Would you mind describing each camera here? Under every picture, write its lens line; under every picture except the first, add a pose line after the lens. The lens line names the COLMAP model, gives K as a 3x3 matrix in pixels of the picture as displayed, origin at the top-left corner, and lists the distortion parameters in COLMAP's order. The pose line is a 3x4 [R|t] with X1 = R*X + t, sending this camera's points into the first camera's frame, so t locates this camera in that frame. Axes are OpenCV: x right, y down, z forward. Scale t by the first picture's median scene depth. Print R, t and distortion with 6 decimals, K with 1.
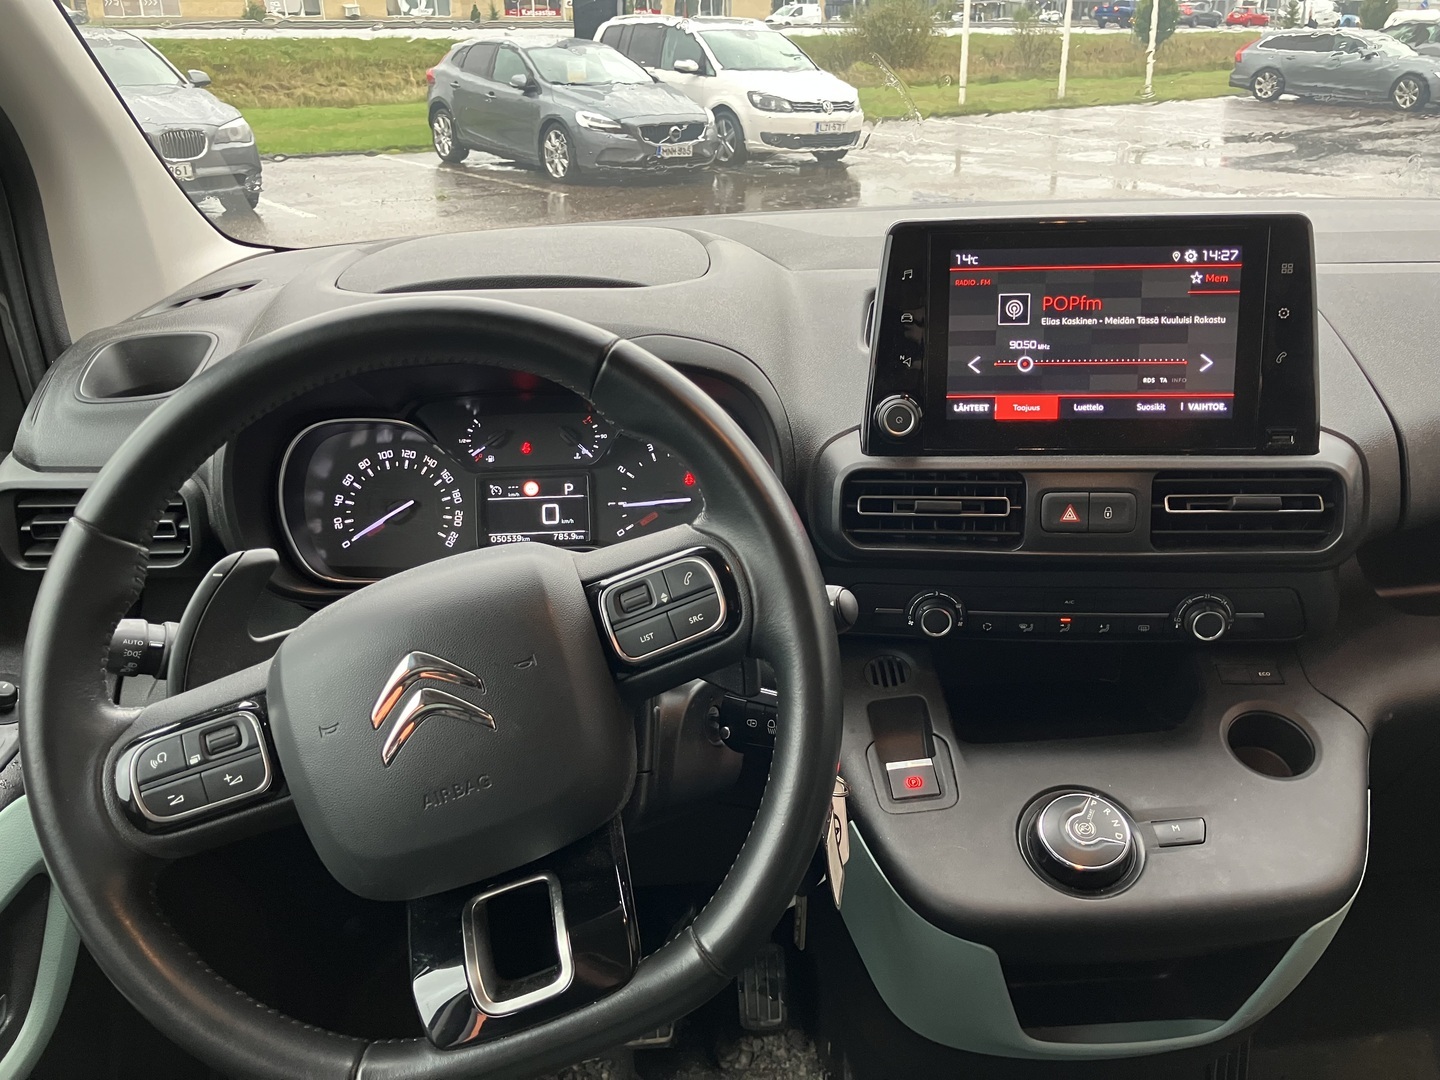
lens RADIAL K [[1173.7, 0, 724.6], [0, 1173.7, 525.1], [0, 0, 1]] dist [0.006622, -0.002025]
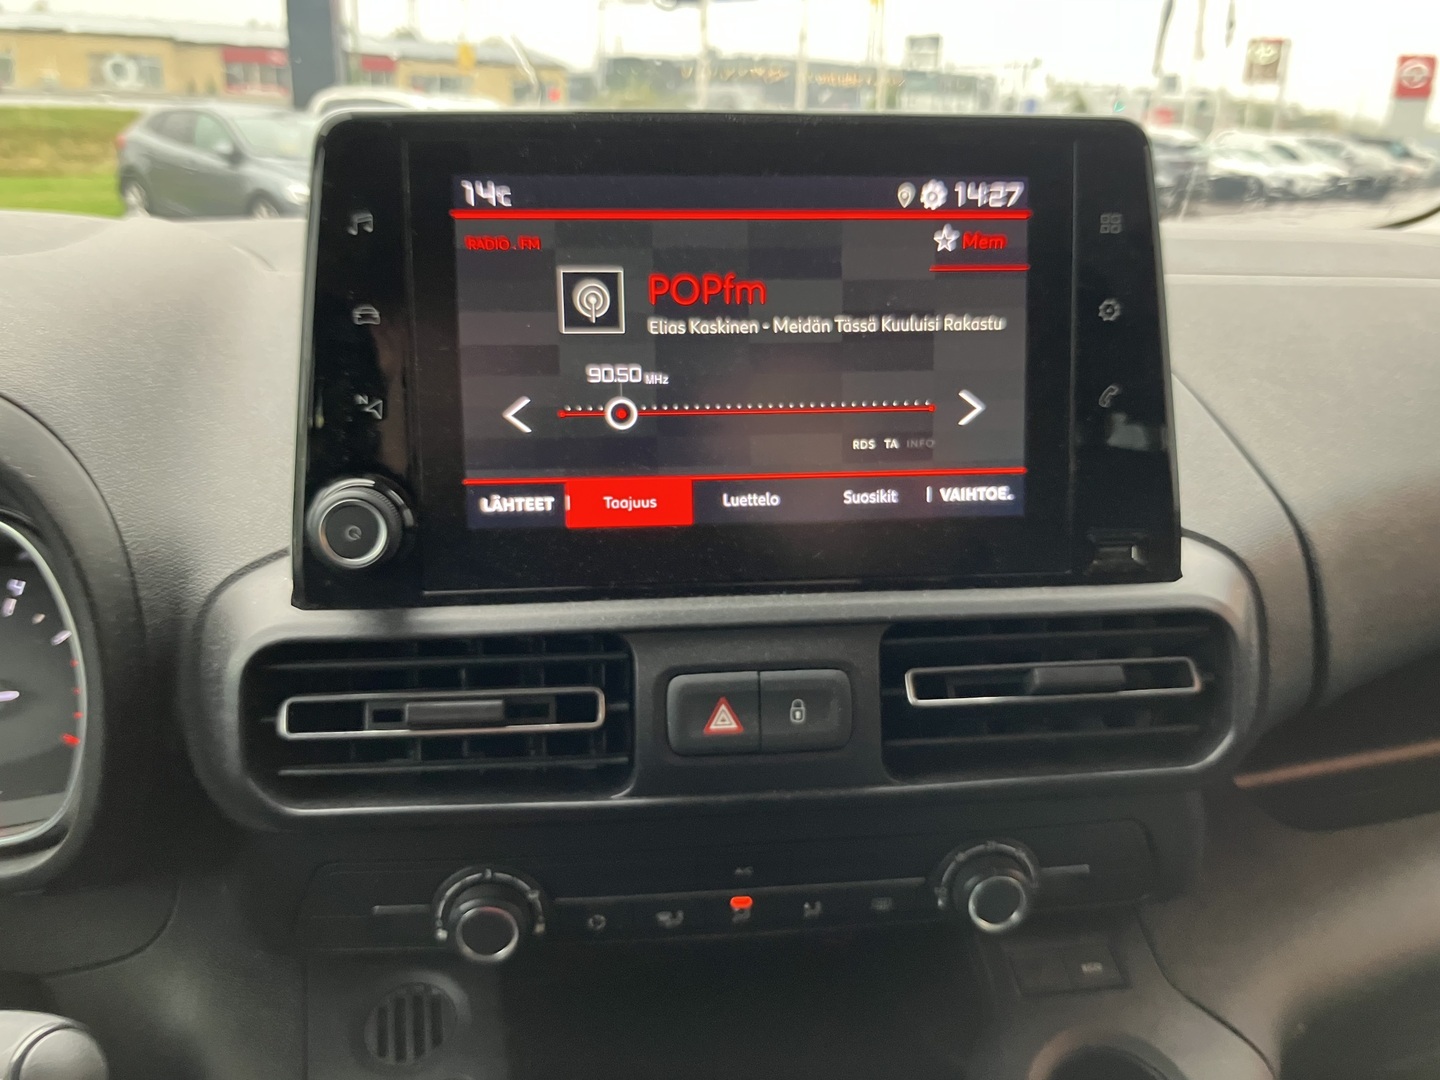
lens RADIAL K [[1191.8, 0, 718.0], [0, 1191.8, 540.9], [0, 0, 1]] dist [0.111730, -0.247554]
pose [[0.980227, -0.025474, 0.196228, 0.177072], [0.038142, 0.997406, -0.061051, -0.047402], [-0.194164, 0.067328, 0.978656, 0.459376]]
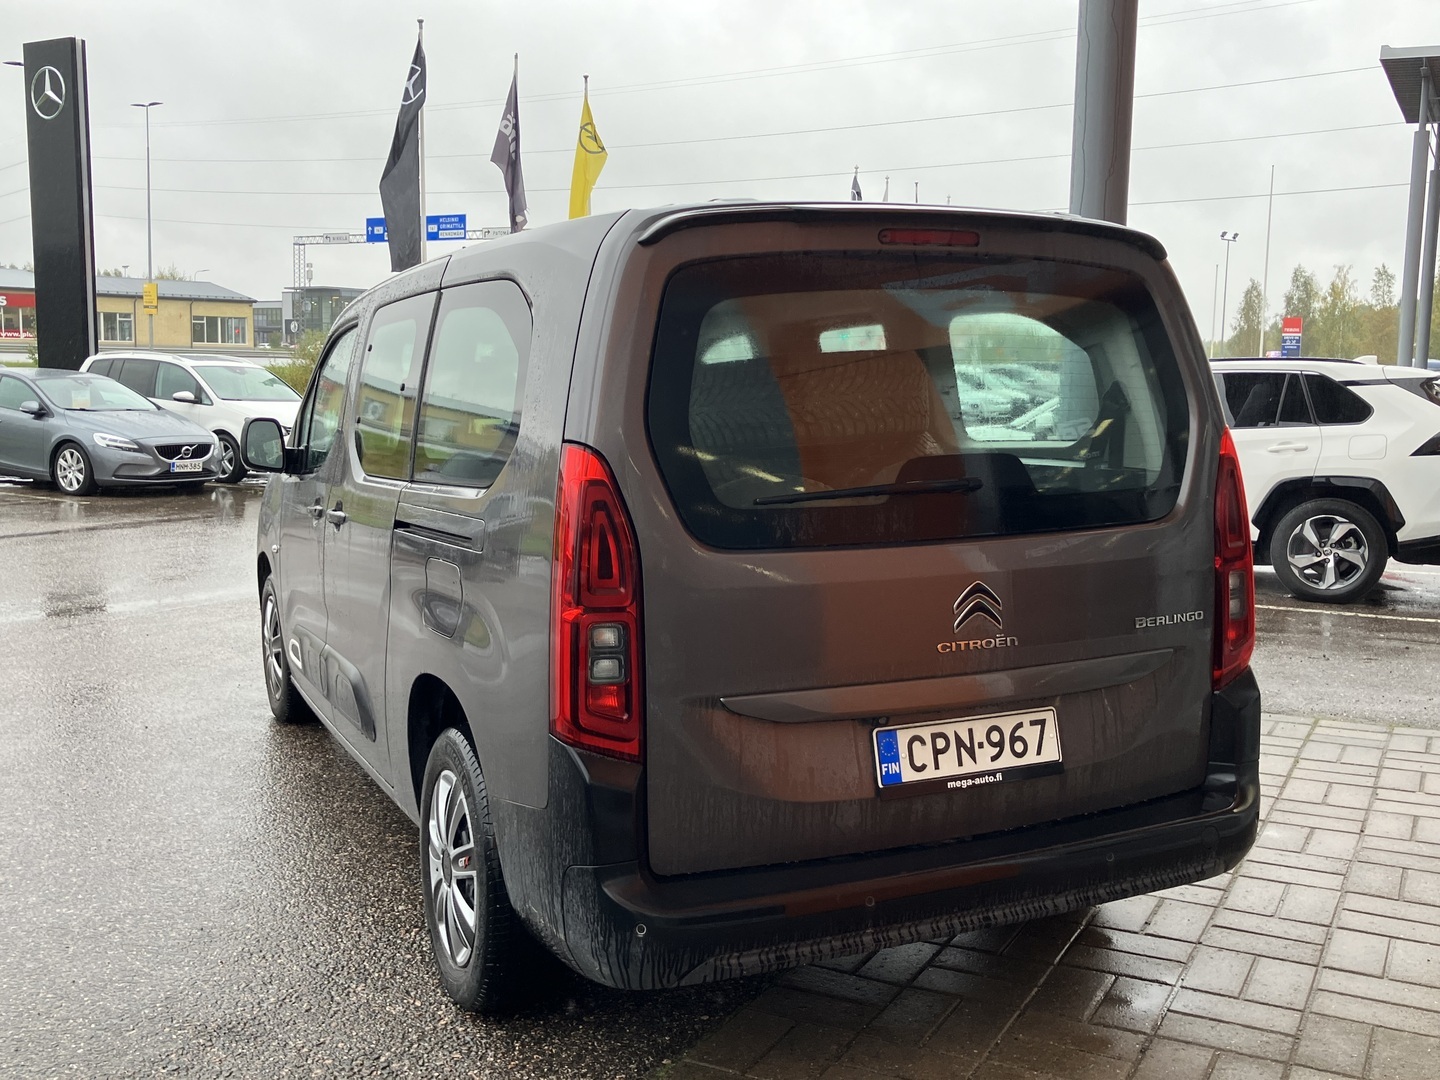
lens RADIAL K [[1376.3, 0, 719.9], [0, 1376.3, 536.0], [0, 0, 1]] dist [0.013801, -0.012351]
pose [[0.920028, -0.023695, 0.391135, -1.381720], [0.128432, 0.961268, -0.243863, 2.030928], [-0.370207, 0.274594, 0.887437, -5.238718]]
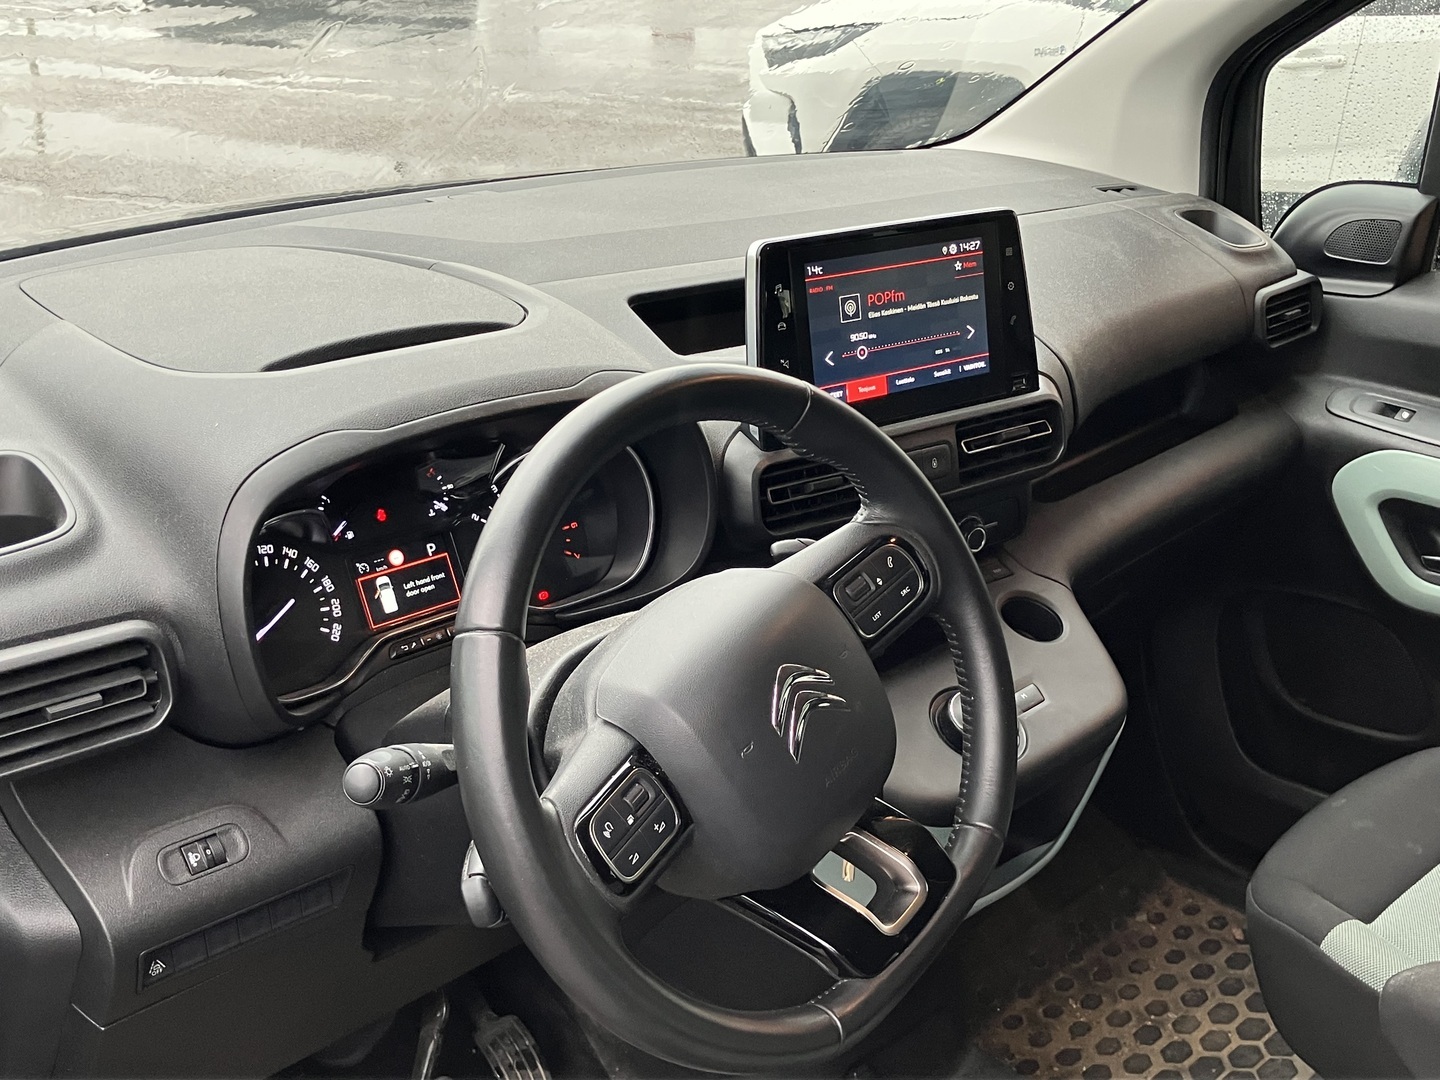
lens RADIAL K [[1536.9, 0, 716.9], [0, 1536.9, 545.2], [0, 0, 1]] dist [0.140716, -0.000004]
pose [[0.758148, -0.213861, 0.616015, -0.770929], [0.204182, 0.975041, 0.087211, -0.101944], [-0.619291, 0.059660, 0.782892, -0.105288]]
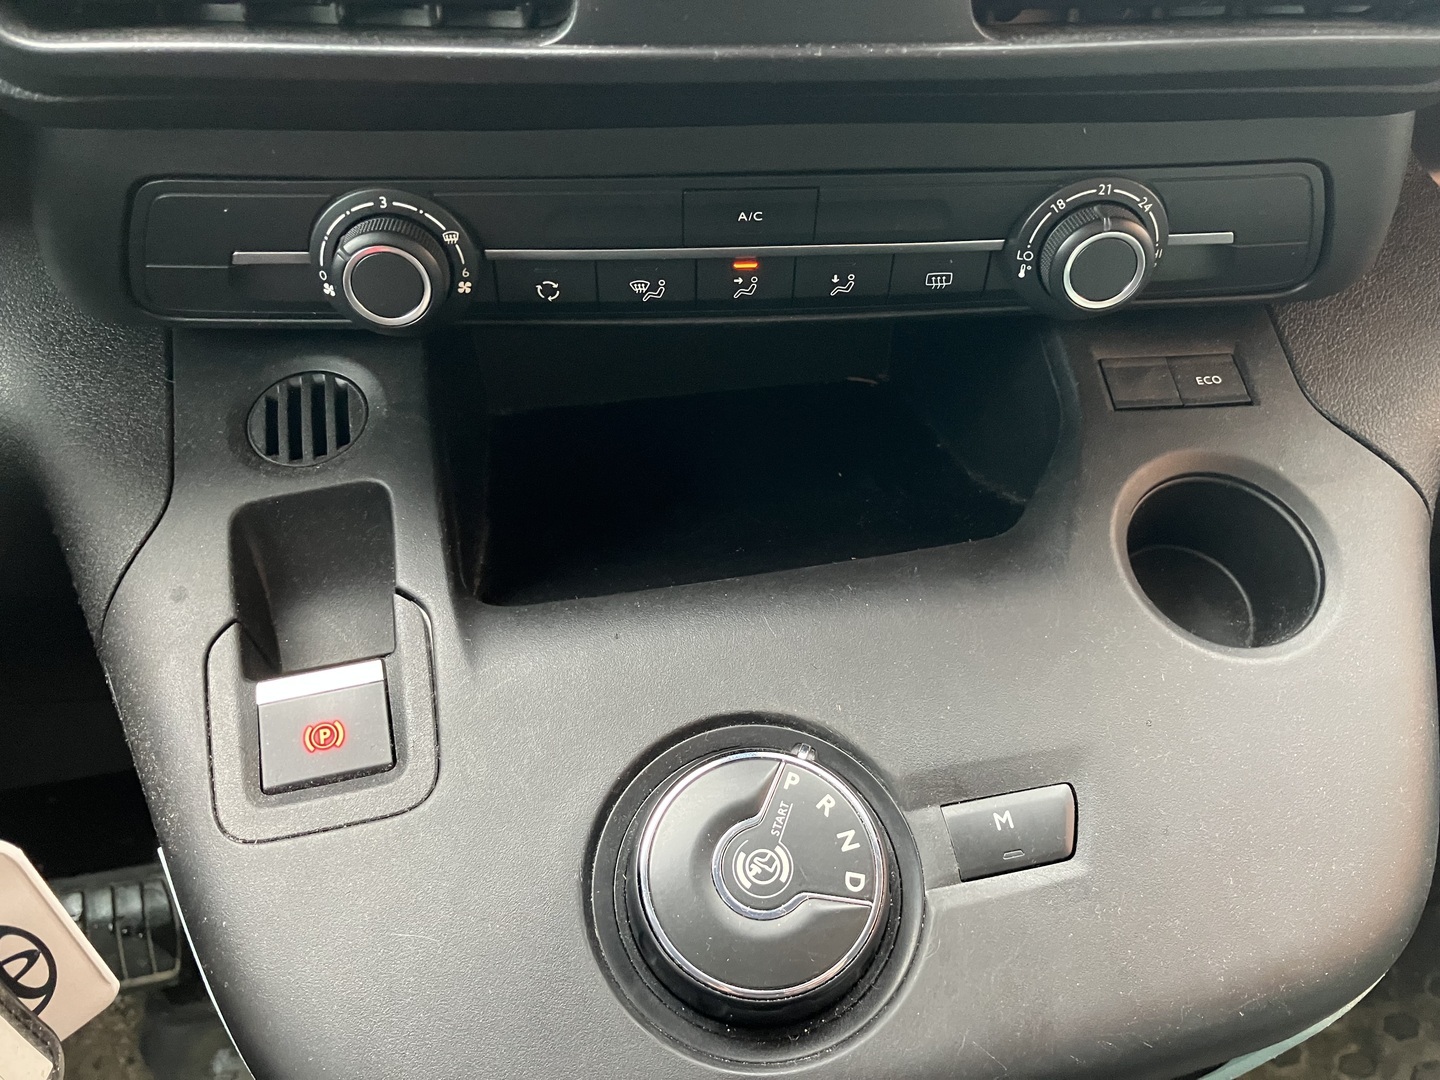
lens RADIAL K [[1234.8, 0, 723.6], [0, 1234.8, 543.2], [0, 0, 1]] dist [0.004918, -0.000255]
pose [[0.984395, -0.070269, 0.161333, 0.210776], [0.018936, 0.953788, 0.299882, 0.045895], [-0.174950, -0.292147, 0.940235, 0.593527]]
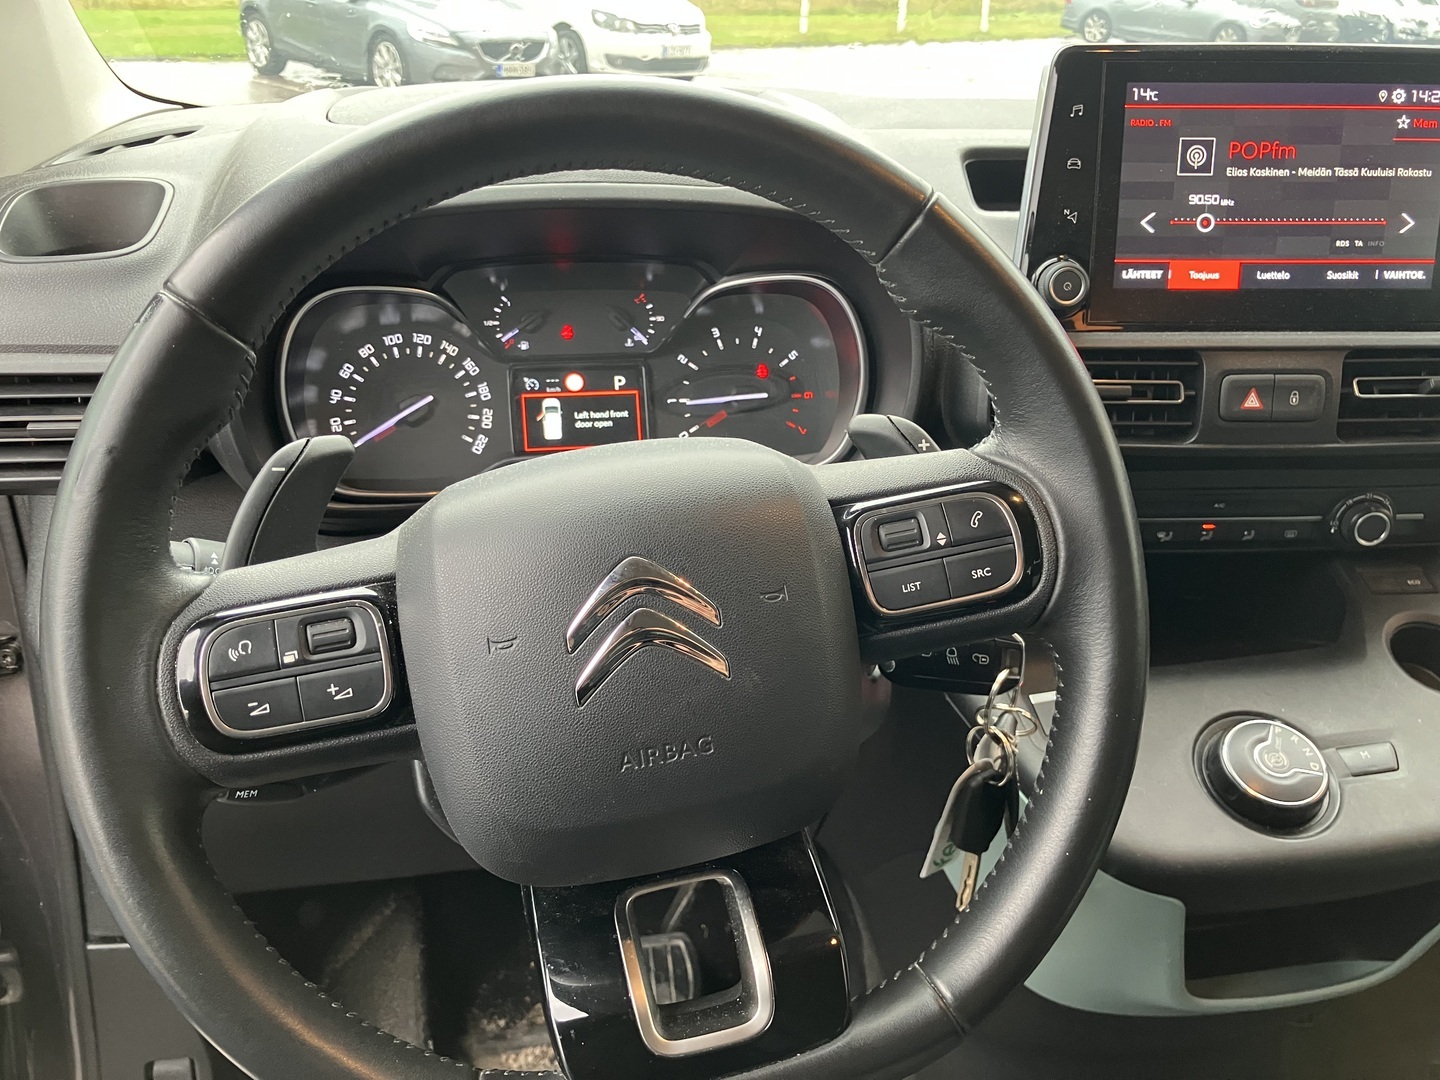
lens RADIAL K [[1192.8, 0, 727.8], [0, 1192.8, 528.7], [0, 0, 1]] dist [0.005413, -0.003162]
pose [[0.990431, -0.018139, 0.136810, -0.188044], [0.011162, 0.998606, 0.051592, 0.032004], [-0.137555, -0.049571, 0.989253, 0.163239]]
